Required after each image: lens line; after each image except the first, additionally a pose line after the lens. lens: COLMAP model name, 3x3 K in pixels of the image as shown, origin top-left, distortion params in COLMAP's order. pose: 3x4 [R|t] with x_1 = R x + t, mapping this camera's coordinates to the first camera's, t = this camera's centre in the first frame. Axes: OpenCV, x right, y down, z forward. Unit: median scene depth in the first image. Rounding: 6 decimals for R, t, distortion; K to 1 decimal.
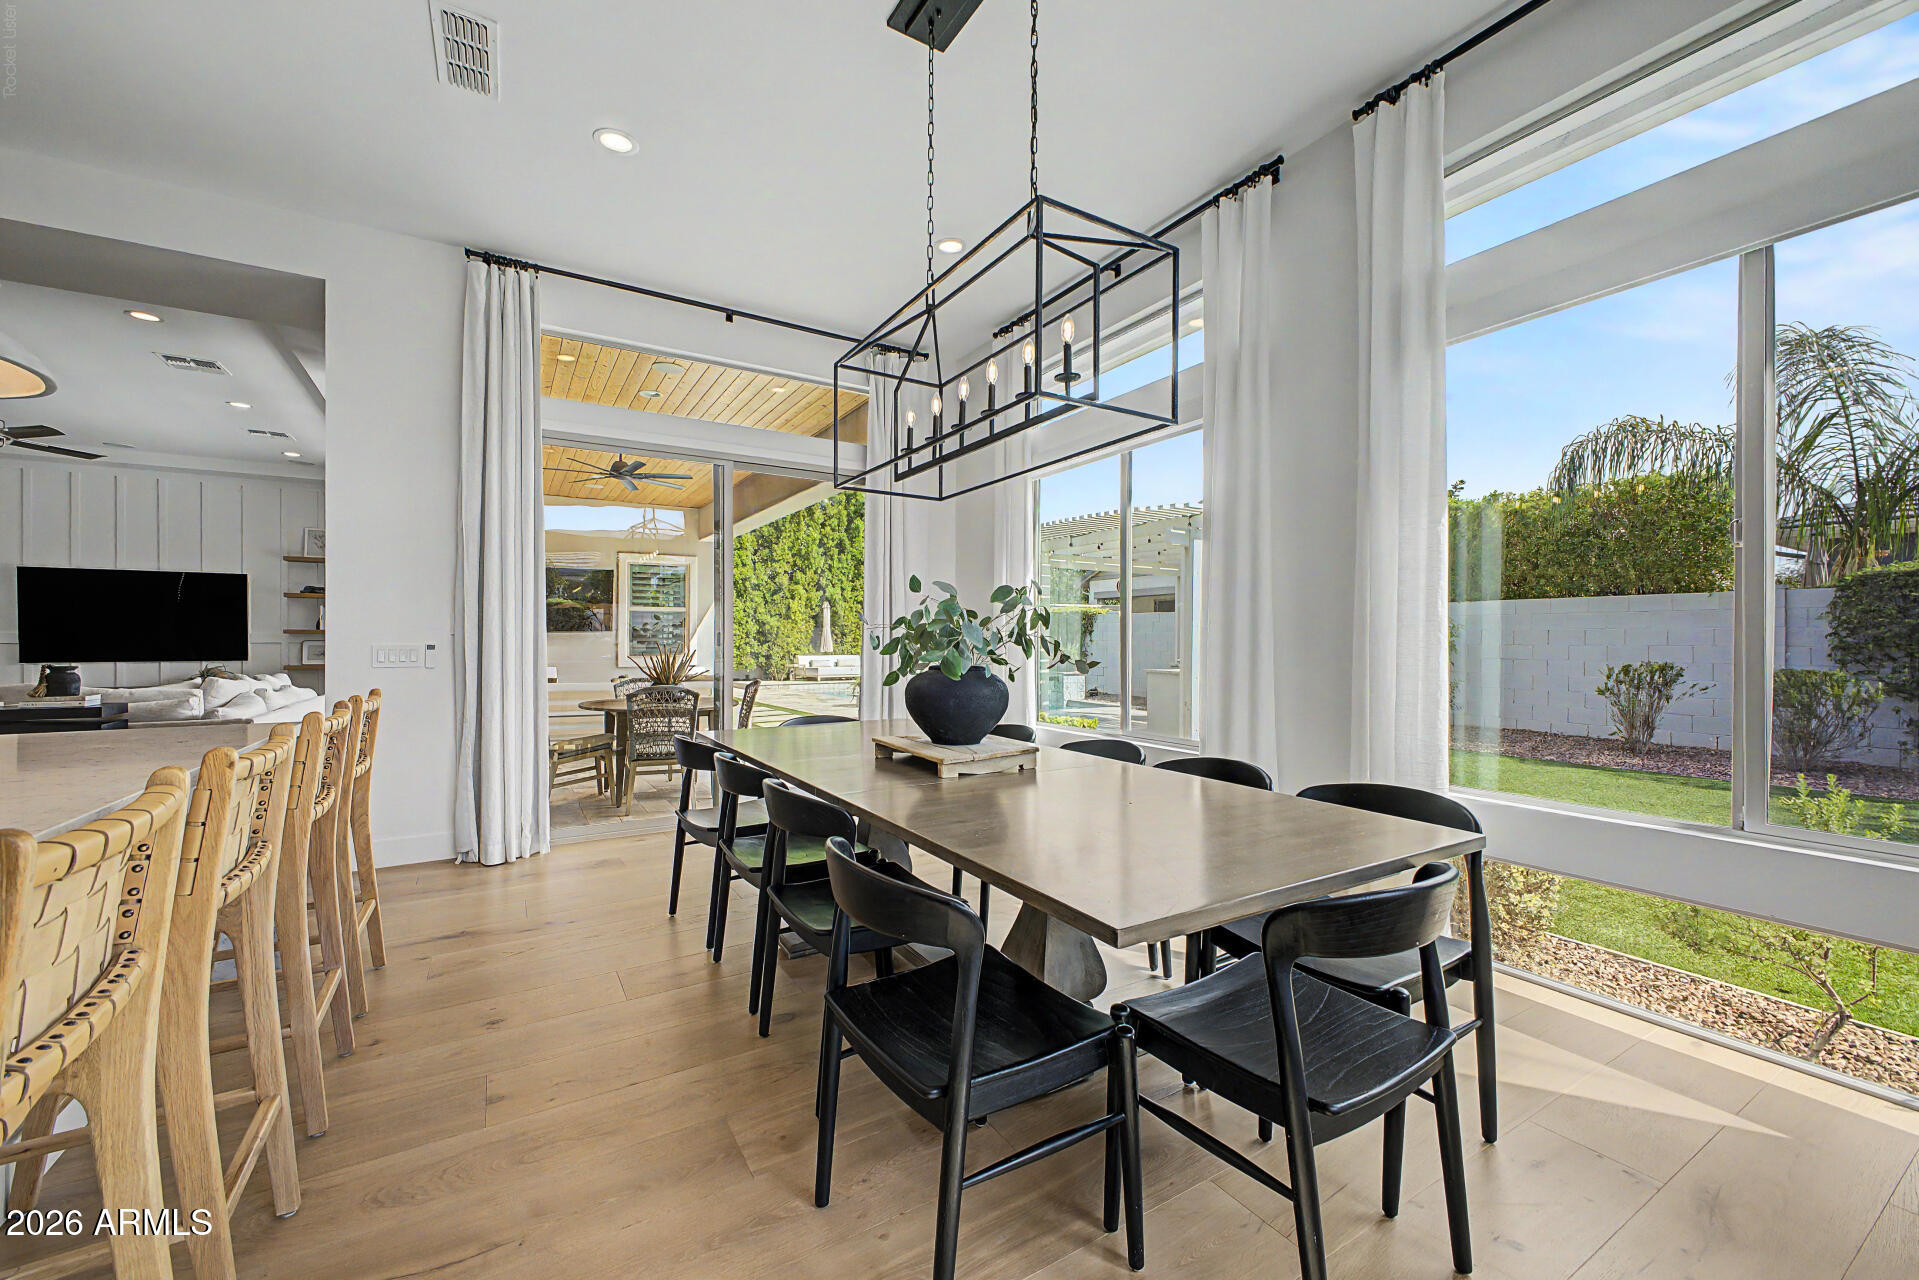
lens RADIAL K [[751.3, 0, 959.0], [0, 751.3, 641.1], [0, 0, 1]] dist [-0.000741, -0.000488]
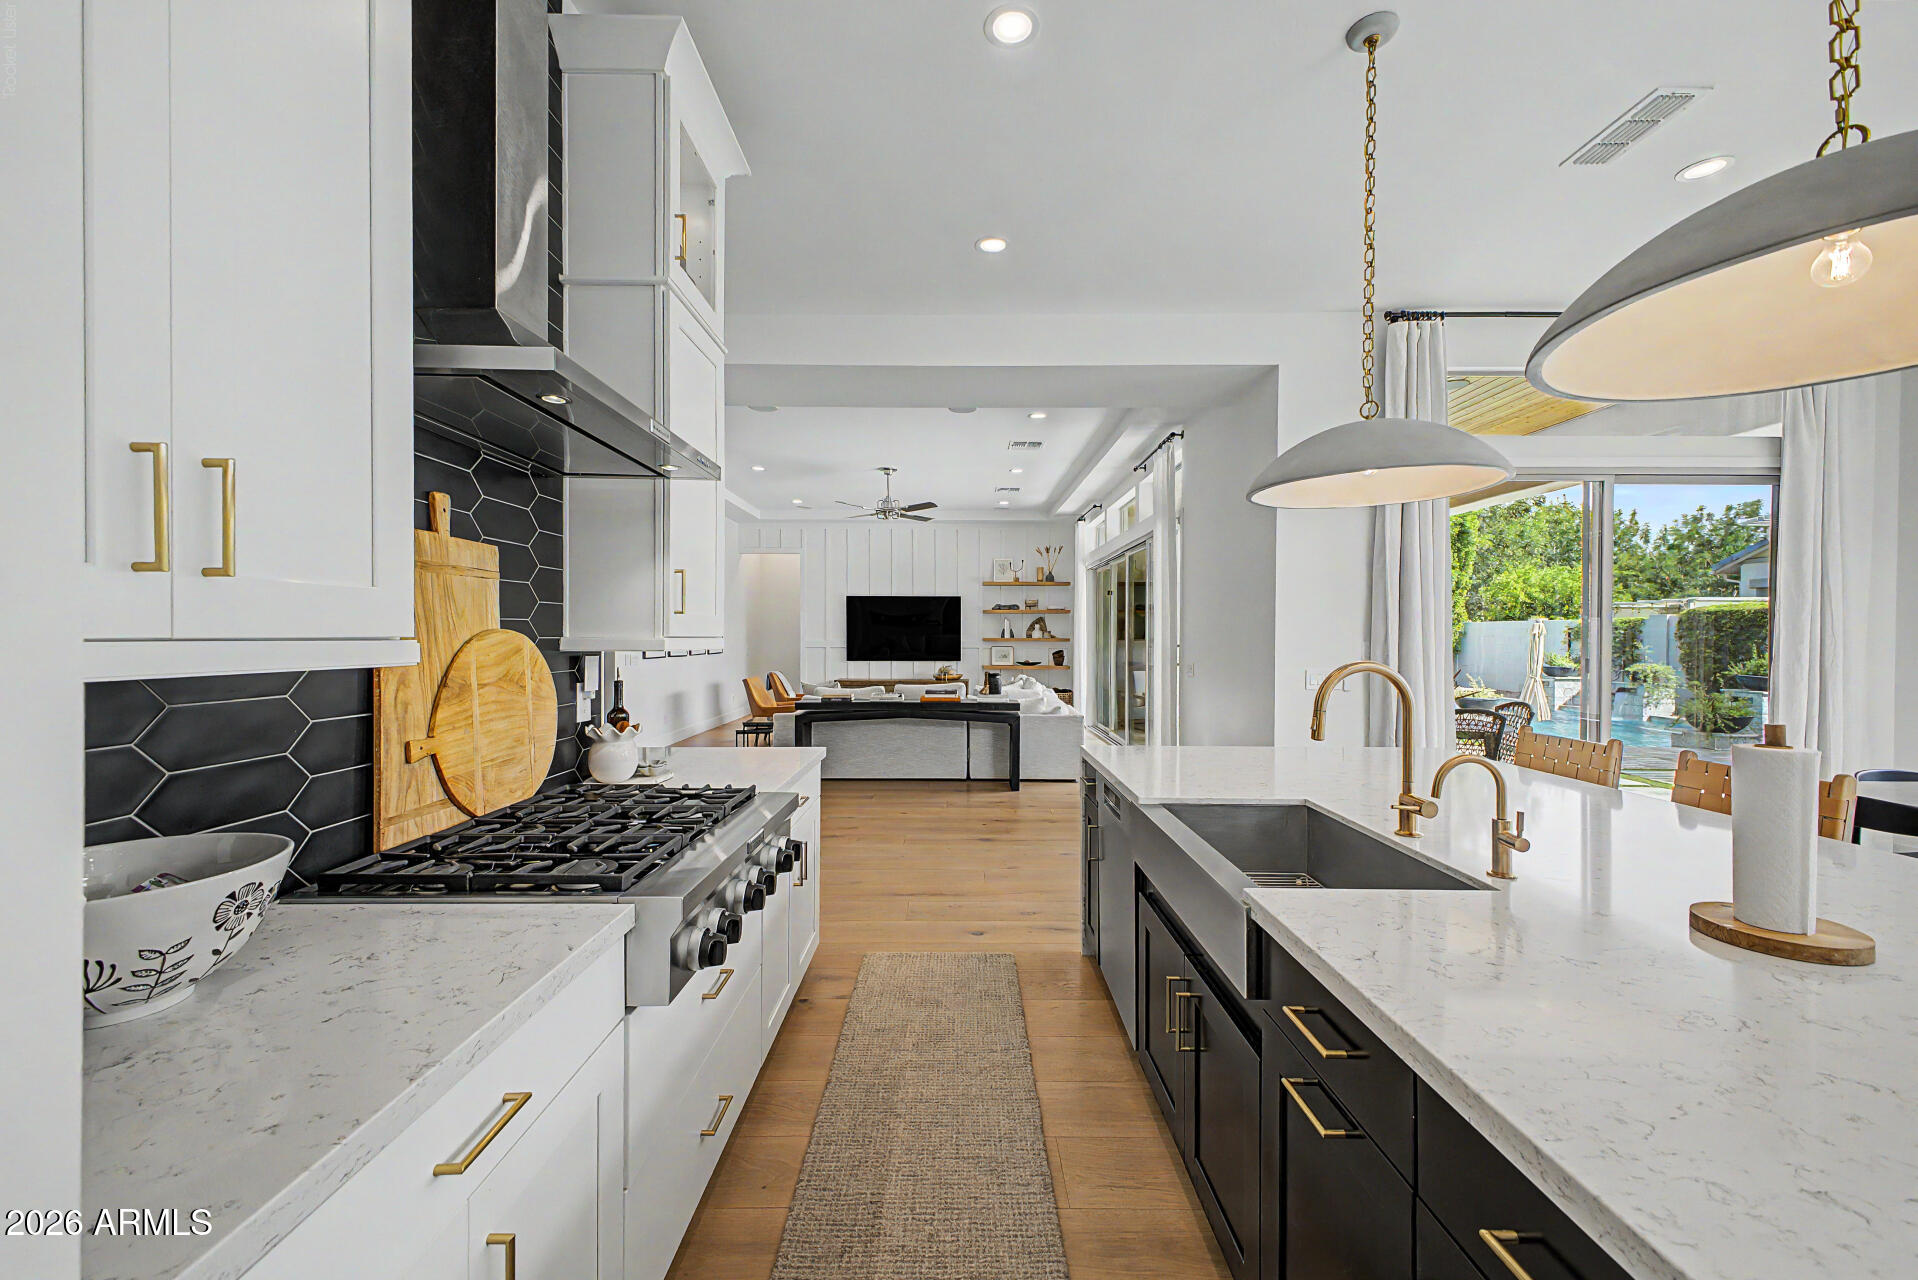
lens RADIAL K [[750.9, 0, 955.1], [0, 750.9, 646.0], [0, 0, 1]] dist [-0.000741, -0.000488]
pose [[0.851783, -0.002323, -0.523890, -0.283791], [0.004699, 0.999984, 0.003207, -0.006498], [0.523874, -0.005193, 0.851780, -0.156334]]
